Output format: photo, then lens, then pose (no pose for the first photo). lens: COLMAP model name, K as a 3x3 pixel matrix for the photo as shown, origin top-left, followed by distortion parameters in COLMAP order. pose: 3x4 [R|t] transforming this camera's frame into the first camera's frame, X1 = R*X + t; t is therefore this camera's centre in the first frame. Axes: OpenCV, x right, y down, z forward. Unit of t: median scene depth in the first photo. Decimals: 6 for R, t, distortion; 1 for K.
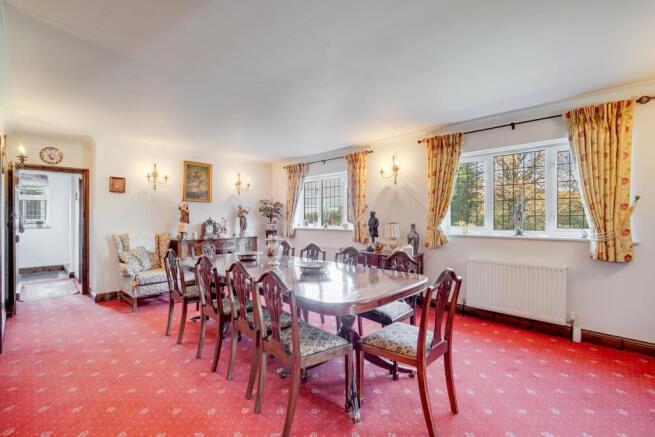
lens RADIAL K [[303.4, 0, 327.5], [0, 303.4, 218.5], [0, 0, 1]] dist [0.000715, 0.000144]
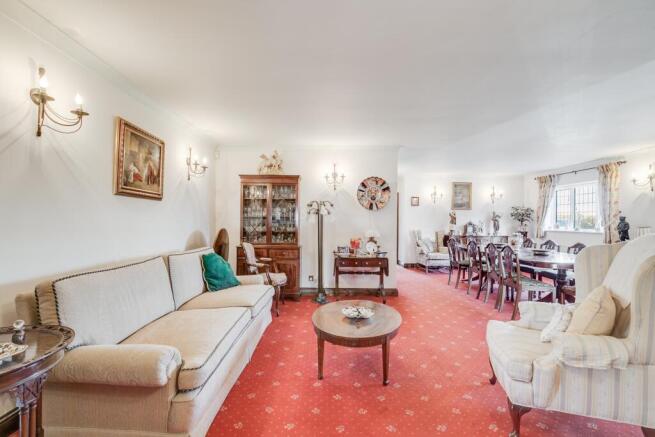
lens RADIAL K [[303.4, 0, 327.5], [0, 303.4, 218.5], [0, 0, 1]] dist [0.000715, 0.000144]
pose [[0.706079, 0.002572, -0.708129, 0.147826], [-0.009500, 0.999938, -0.005842, 0.001145], [0.708069, 0.010852, 0.706059, -0.483710]]
